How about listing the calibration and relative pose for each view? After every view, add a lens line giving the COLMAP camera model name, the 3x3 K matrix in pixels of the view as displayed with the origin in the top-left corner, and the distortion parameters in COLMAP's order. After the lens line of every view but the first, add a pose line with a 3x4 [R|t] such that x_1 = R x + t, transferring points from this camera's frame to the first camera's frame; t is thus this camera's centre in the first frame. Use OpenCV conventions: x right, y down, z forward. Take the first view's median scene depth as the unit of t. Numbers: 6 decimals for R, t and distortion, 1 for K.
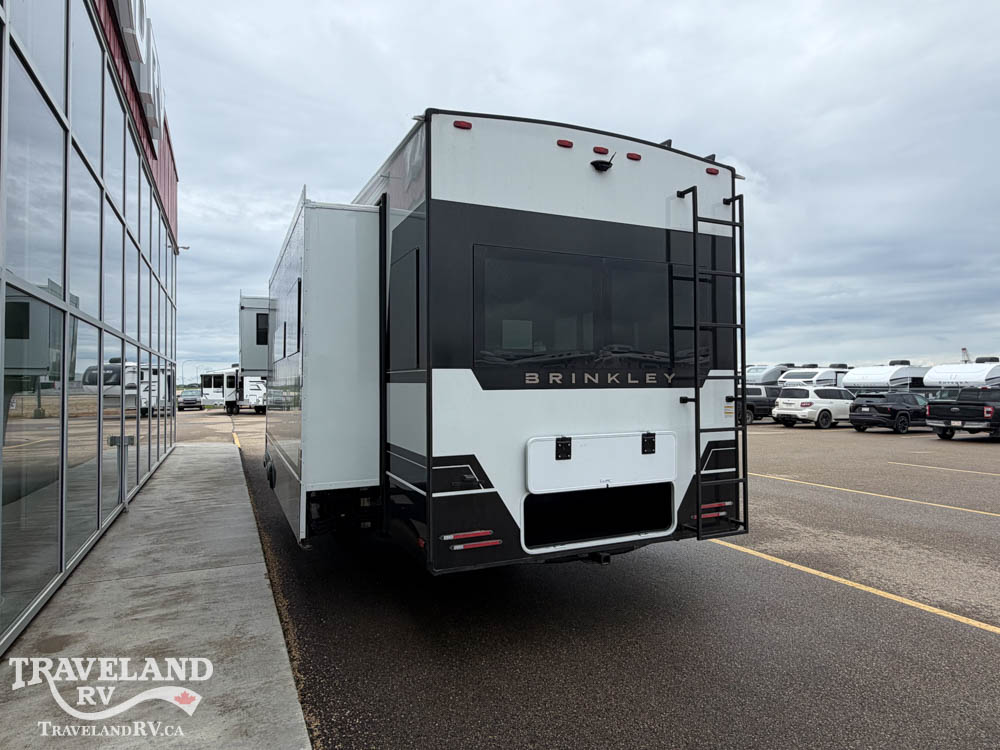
lens RADIAL K [[576.9, 0, 500.0], [0, 576.9, 375.0], [0, 0, 1]] dist [-0.000322, 0.000291]
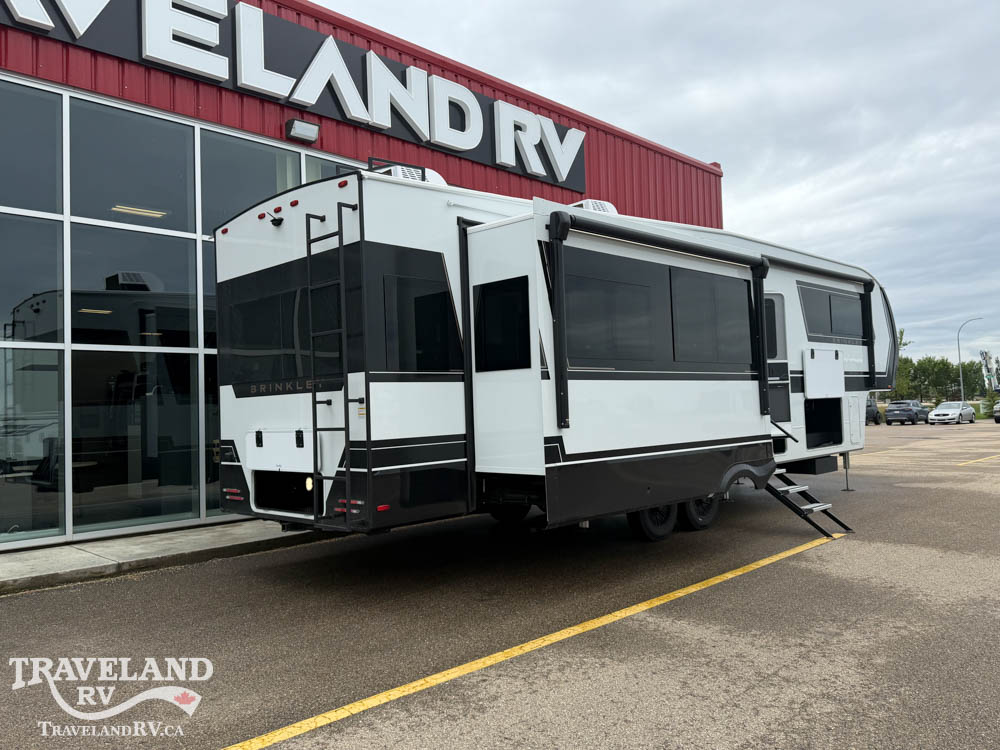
lens RADIAL K [[777.2, 0, 500.0], [0, 777.2, 375.0], [0, 0, 1]] dist [0.088810, 0.000150]
pose [[0.355371, -0.044653, -0.933658, 1.882645], [0.052456, 0.998237, -0.027775, 0.050940], [0.933252, -0.039105, 0.357087, 0.787165]]
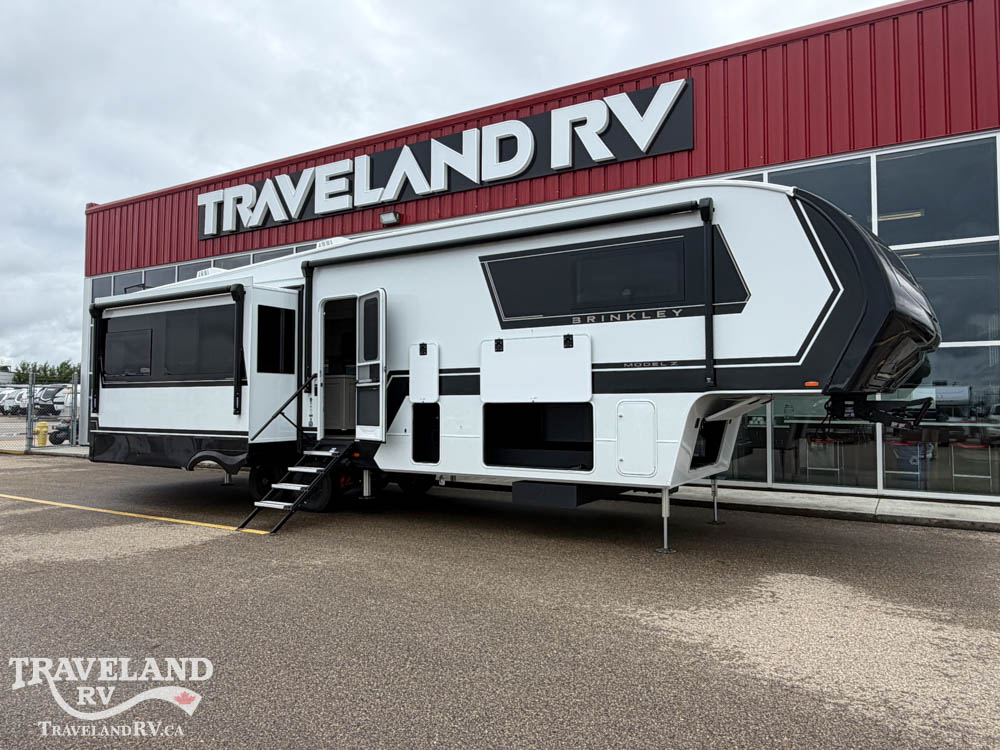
lens RADIAL K [[711.3, 0, 500.0], [0, 711.3, 375.0], [0, 0, 1]] dist [0.002746, 0.000682]
pose [[-0.836554, -0.016010, -0.547650, 1.106713], [0.017220, 0.998311, -0.055489, 0.117272], [0.547614, -0.055850, -0.834865, 3.296360]]
